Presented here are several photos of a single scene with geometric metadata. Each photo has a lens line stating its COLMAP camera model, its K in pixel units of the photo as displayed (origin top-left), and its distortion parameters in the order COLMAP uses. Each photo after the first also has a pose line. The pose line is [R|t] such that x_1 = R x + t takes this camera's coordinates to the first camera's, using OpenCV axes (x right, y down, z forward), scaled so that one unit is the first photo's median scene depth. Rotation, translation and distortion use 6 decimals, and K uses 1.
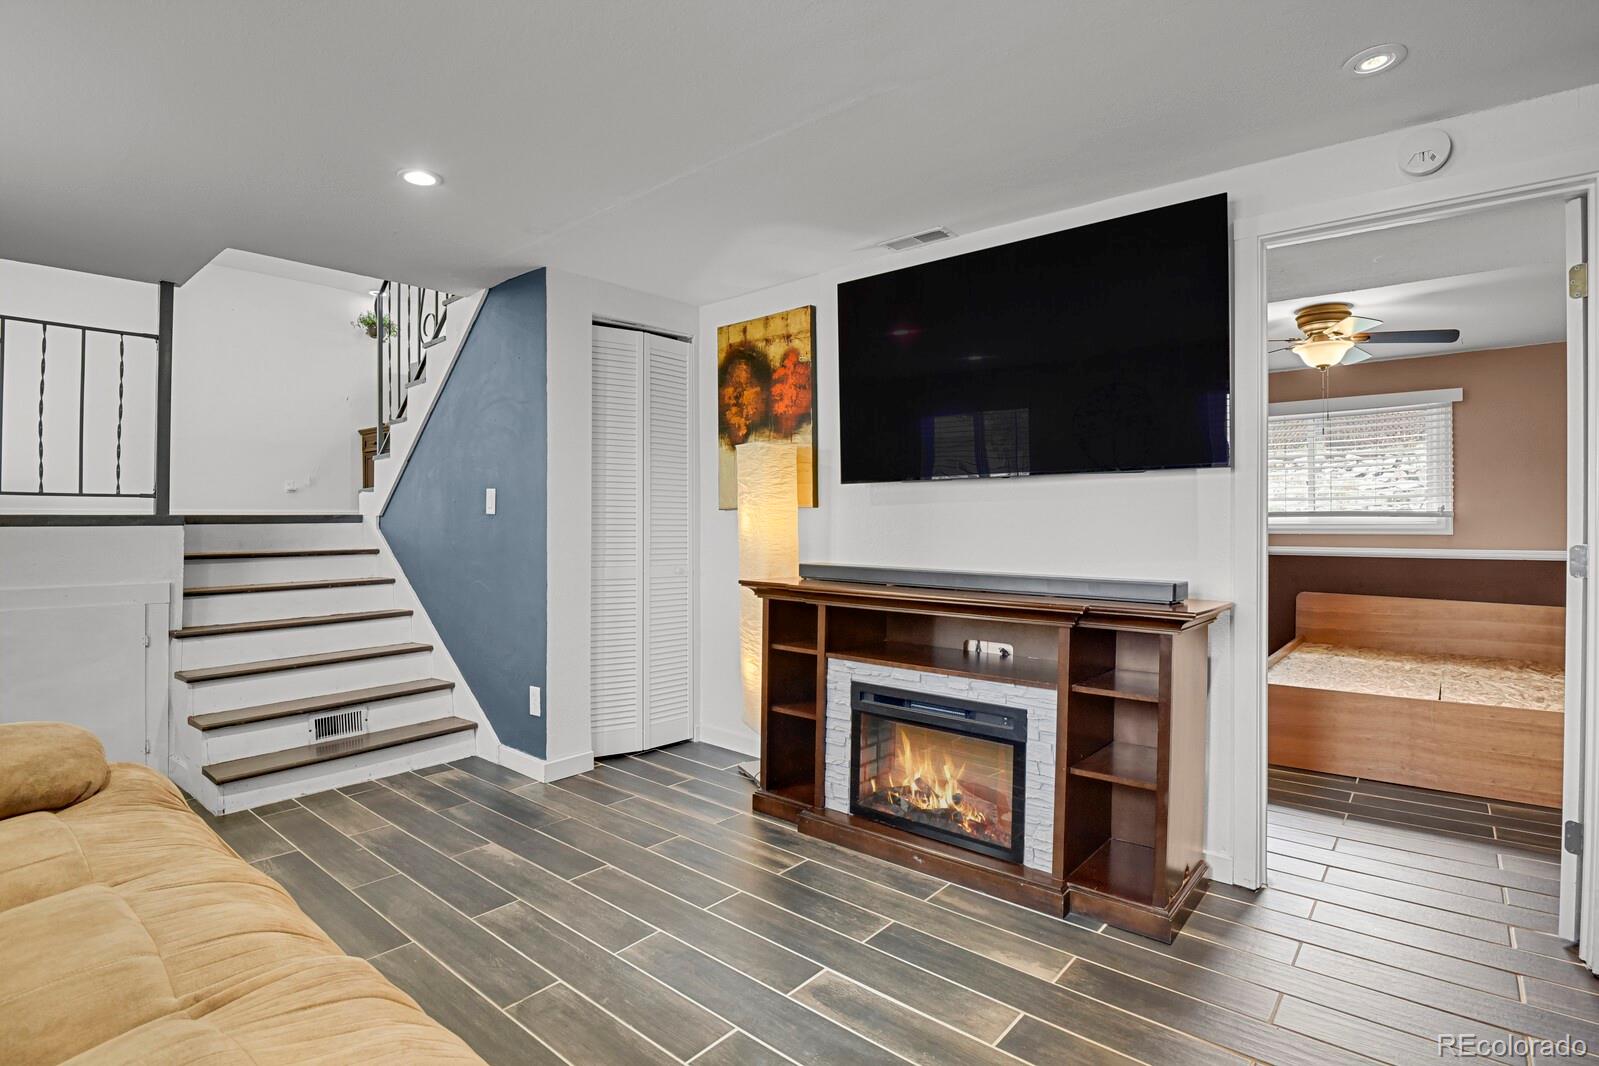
lens RADIAL K [[781.8, 0, 809.7], [0, 781.8, 527.6], [0, 0, 1]] dist [-0.024745, -0.000641]
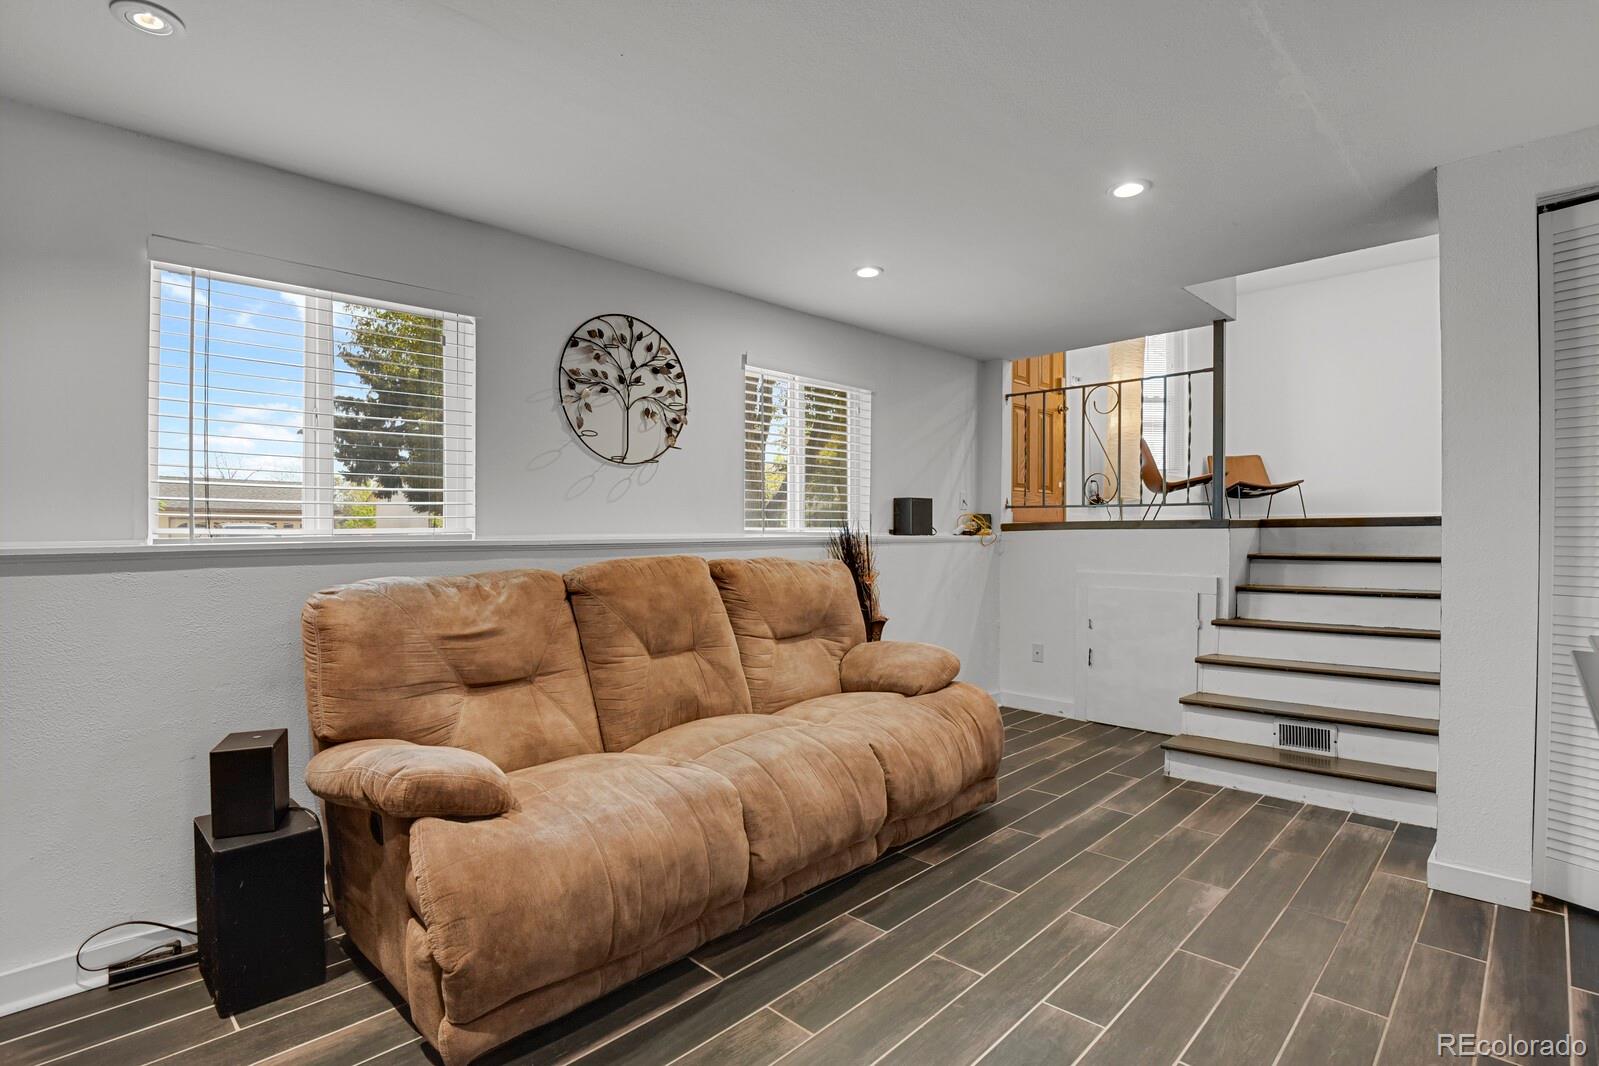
lens RADIAL K [[781.8, 0, 809.7], [0, 781.8, 527.6], [0, 0, 1]] dist [-0.024745, -0.000641]
pose [[-0.060249, 0.000839, -0.998183, 0.395740], [-0.005675, 0.999983, 0.001183, -0.001740], [0.998167, 0.005736, -0.060243, 0.464455]]
